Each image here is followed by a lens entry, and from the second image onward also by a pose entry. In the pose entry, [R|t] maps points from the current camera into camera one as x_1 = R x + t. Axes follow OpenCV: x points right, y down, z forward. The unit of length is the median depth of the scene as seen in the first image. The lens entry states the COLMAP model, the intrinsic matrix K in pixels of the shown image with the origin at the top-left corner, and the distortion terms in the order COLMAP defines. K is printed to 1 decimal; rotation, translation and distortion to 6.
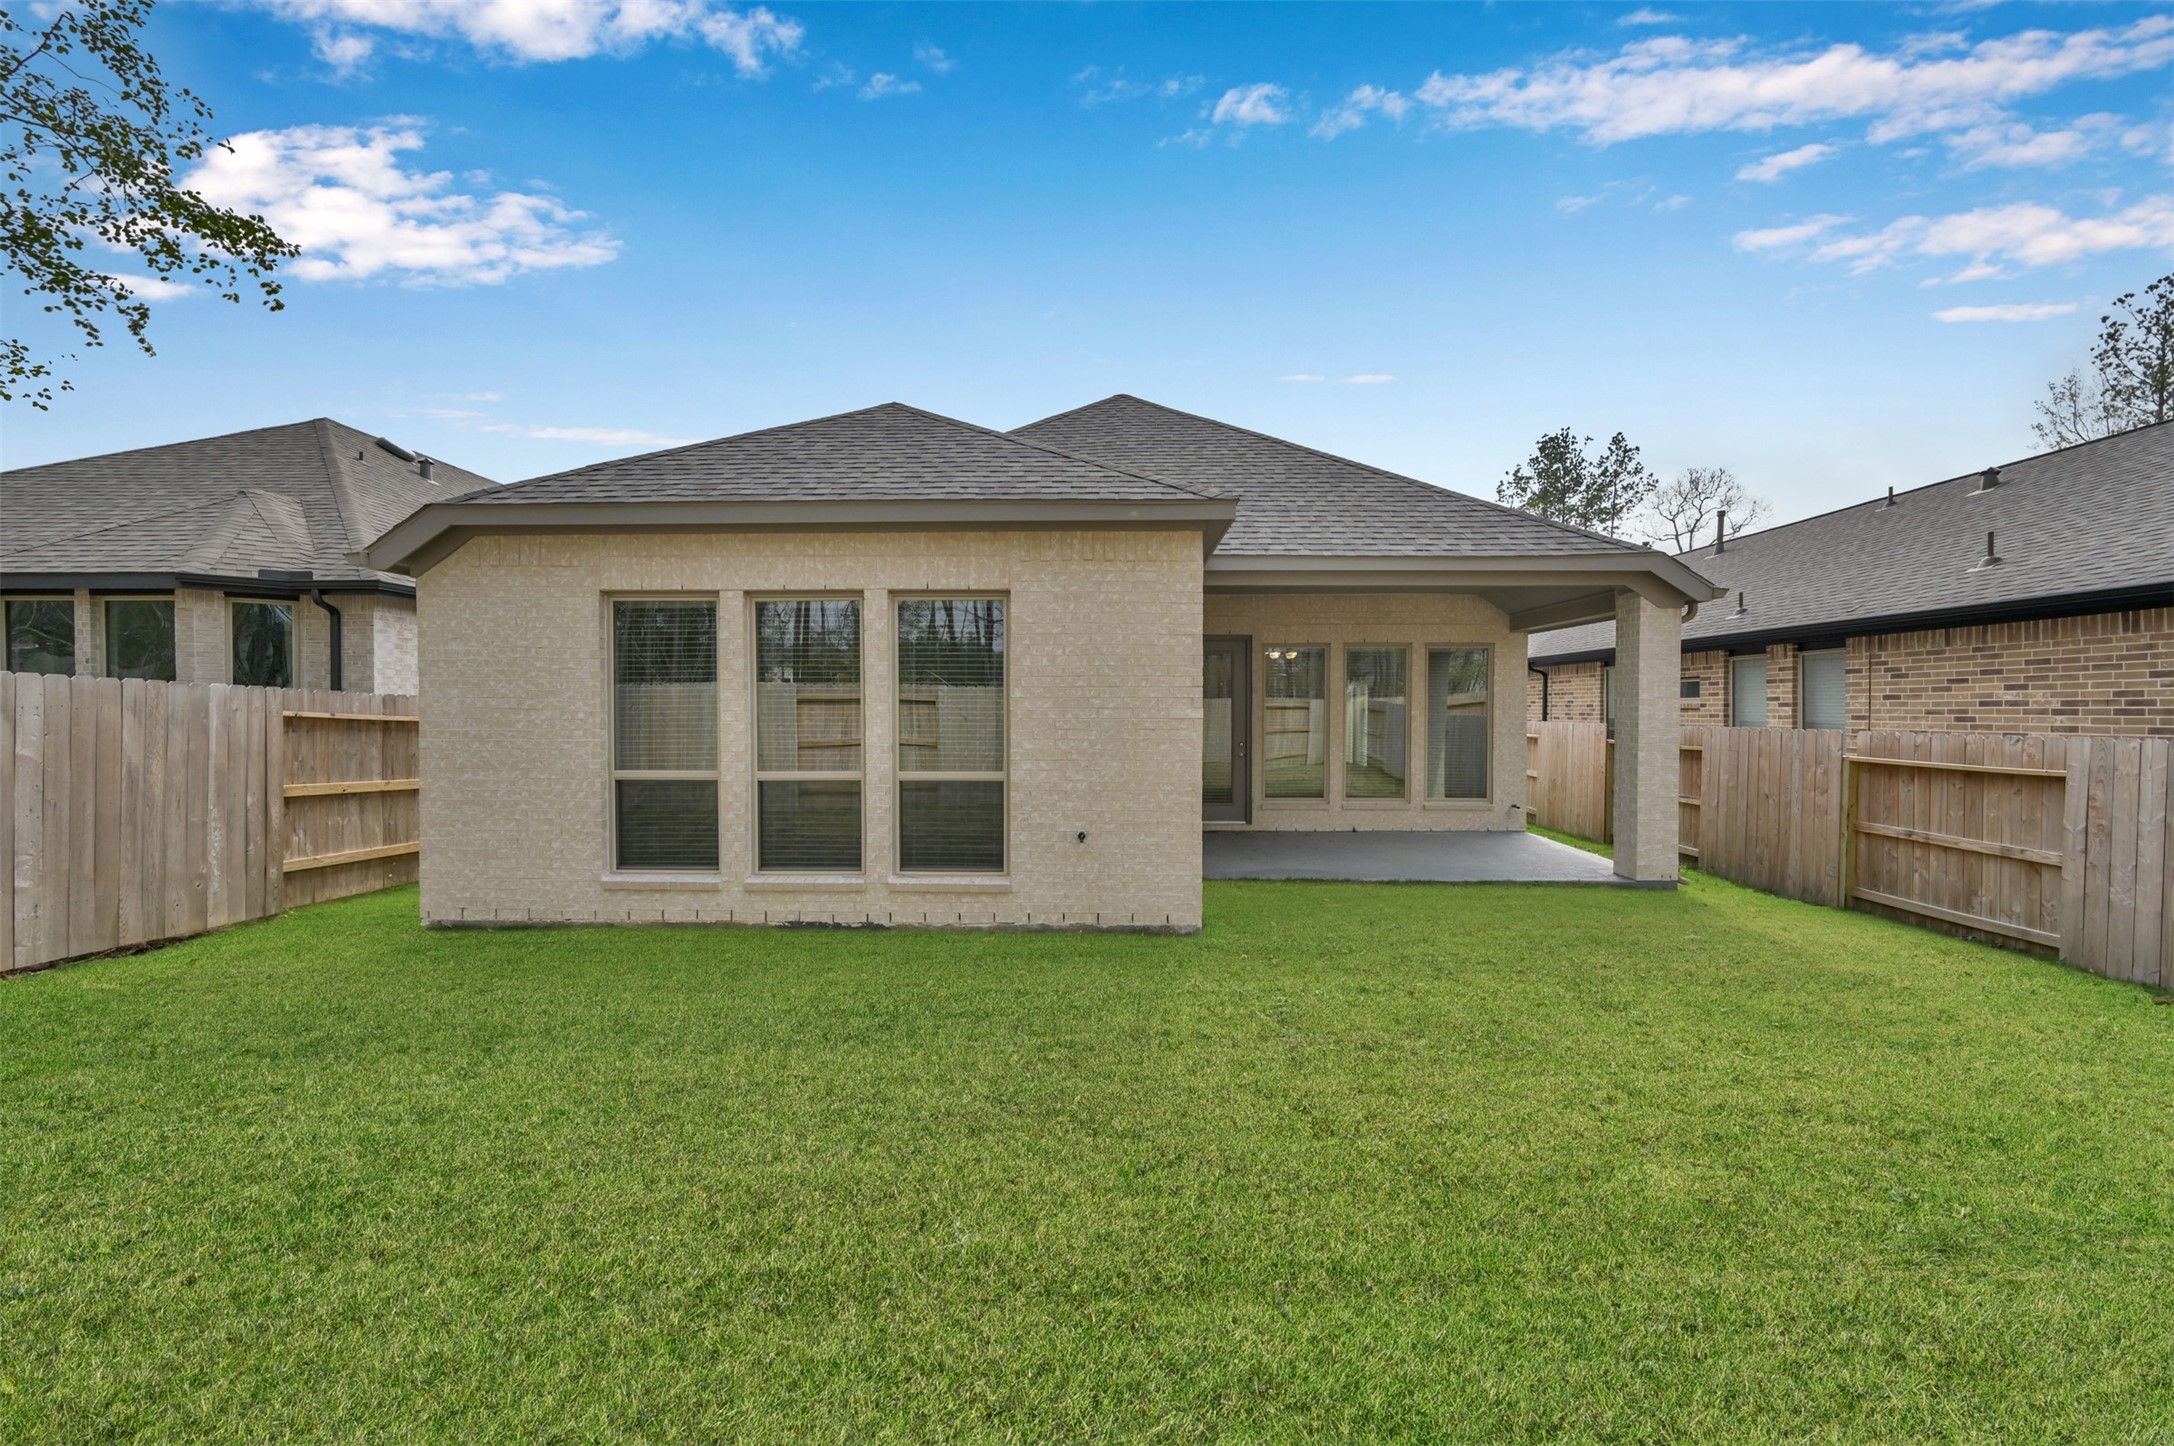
lens RADIAL K [[892.9, 0, 1088.8], [0, 892.9, 718.6], [0, 0, 1]] dist [-0.006247, 0.000430]
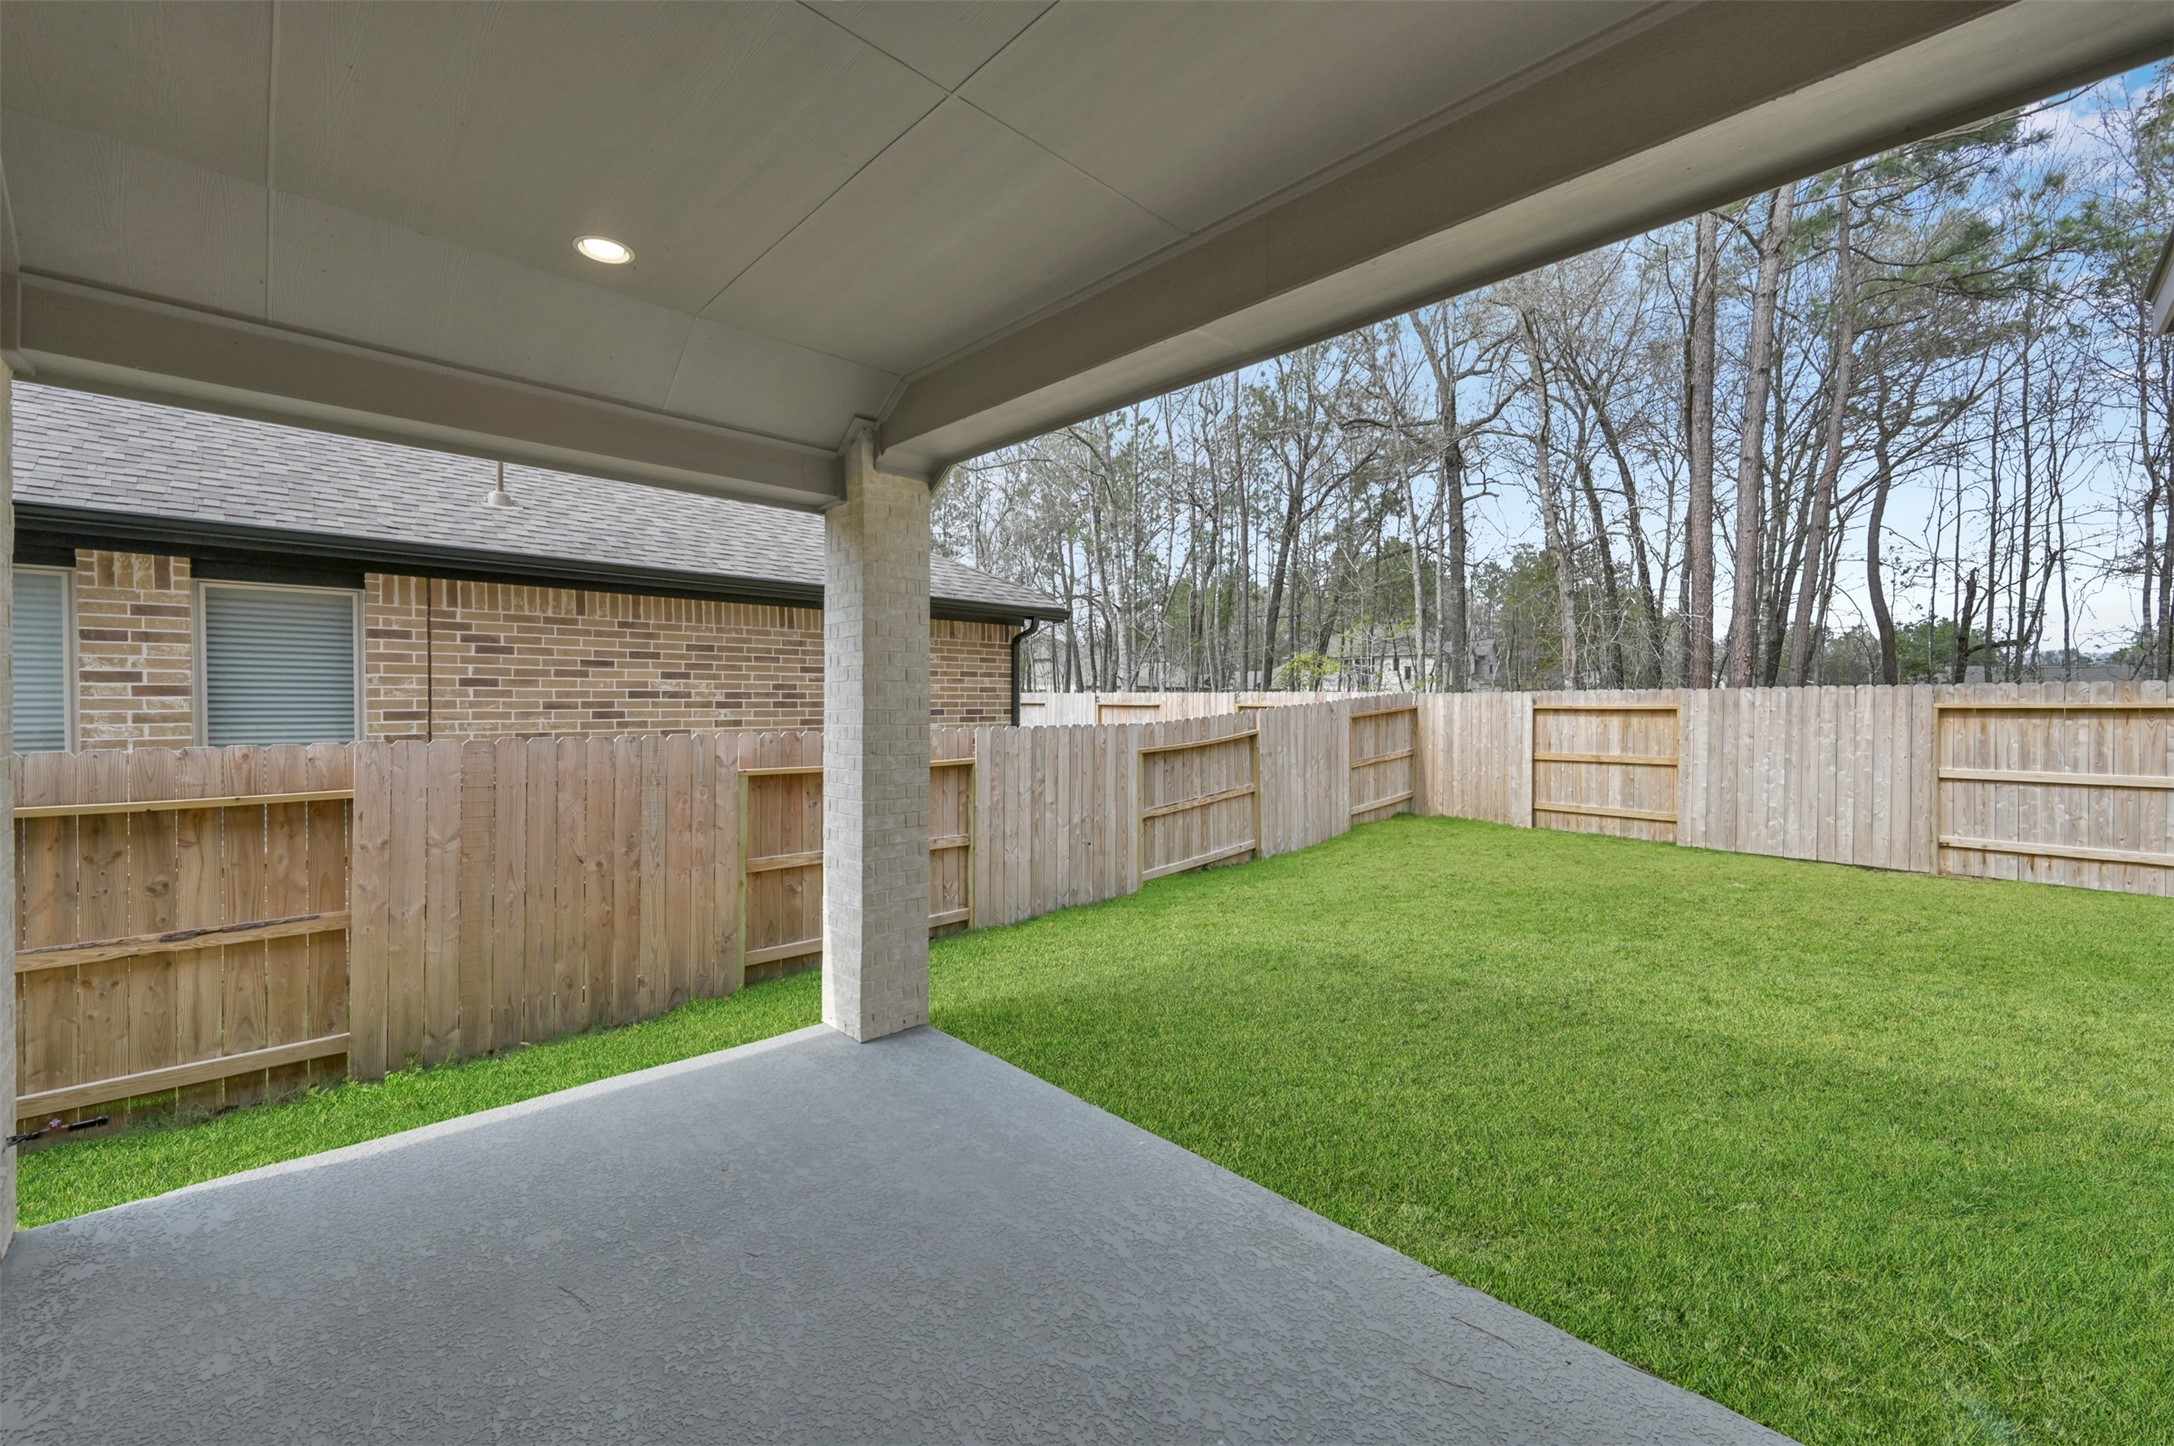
lens RADIAL K [[892.9, 0, 1079.8], [0, 892.9, 706.0], [0, 0, 1]] dist [-0.006247, 0.000430]
pose [[-0.736615, -0.005098, 0.676293, 0.190032], [0.004971, 0.999904, 0.012951, -0.015495], [-0.676294, 0.012902, -0.736519, 1.355069]]
